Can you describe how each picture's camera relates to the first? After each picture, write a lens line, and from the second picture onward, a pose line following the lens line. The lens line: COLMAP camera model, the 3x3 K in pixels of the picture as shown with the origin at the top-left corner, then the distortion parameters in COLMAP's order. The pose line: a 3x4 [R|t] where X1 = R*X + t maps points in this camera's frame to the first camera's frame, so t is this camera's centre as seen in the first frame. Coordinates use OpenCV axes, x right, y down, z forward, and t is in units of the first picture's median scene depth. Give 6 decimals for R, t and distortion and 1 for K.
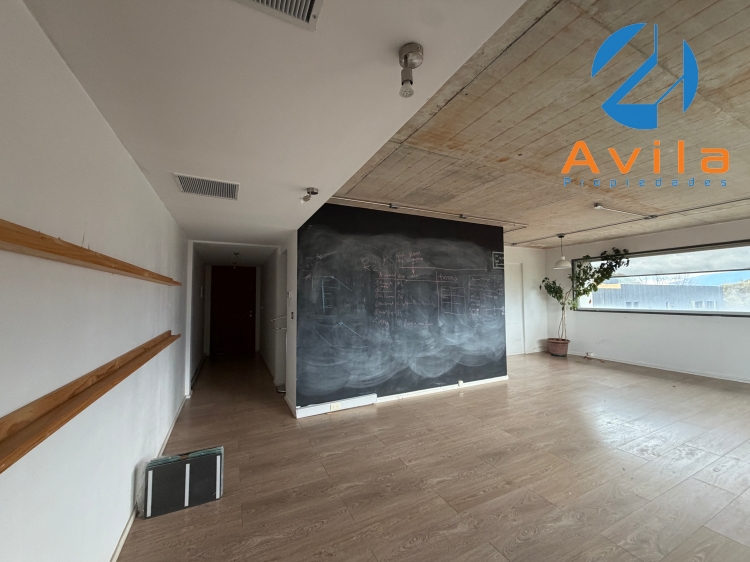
lens RADIAL K [[297.2, 0, 374.0], [0, 297.2, 282.7], [0, 0, 1]] dist [-0.000442, 0.000148]
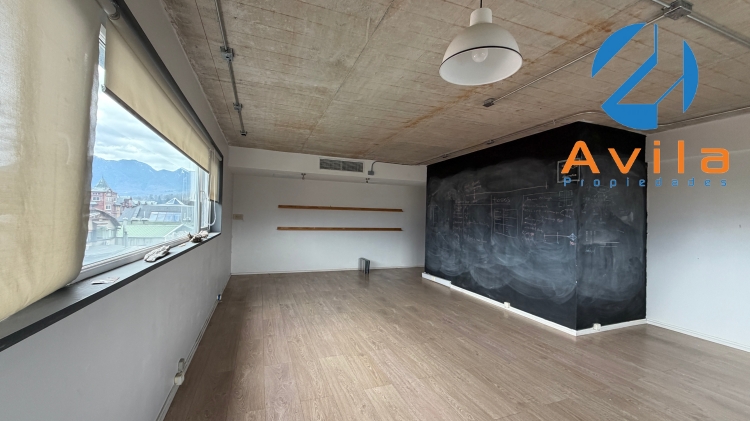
lens RADIAL K [[297.2, 0, 374.0], [0, 297.2, 212.3], [0, 0, 1]] dist [0.000208, -0.000018]
pose [[-0.086787, -0.009105, -0.996185, 1.493297], [0.026866, 0.999573, -0.011477, 0.029276], [0.995865, -0.027759, -0.086506, 0.728030]]
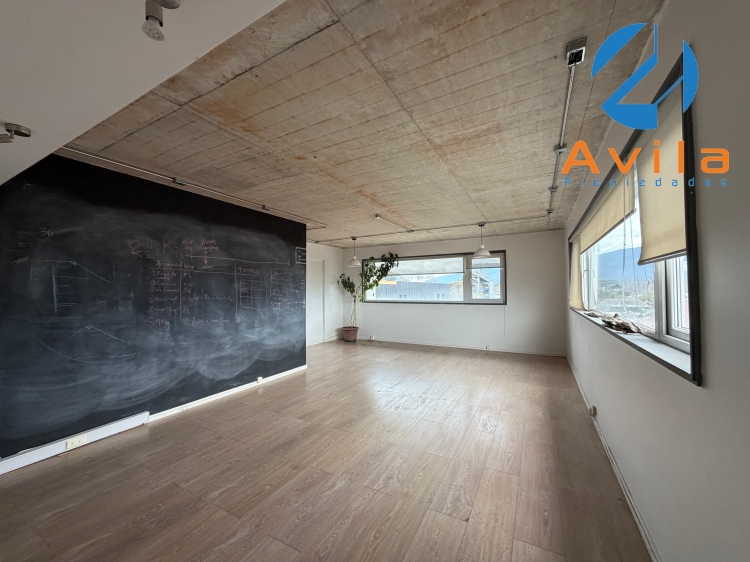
lens RADIAL K [[297.2, 0, 374.0], [0, 297.2, 282.7], [0, 0, 1]] dist [-0.000442, 0.000148]
pose [[0.816693, 0.016067, 0.576848, 0.035376], [-0.027772, 0.999548, 0.011479, 0.000246], [-0.576403, -0.025395, 0.816771, -0.000645]]
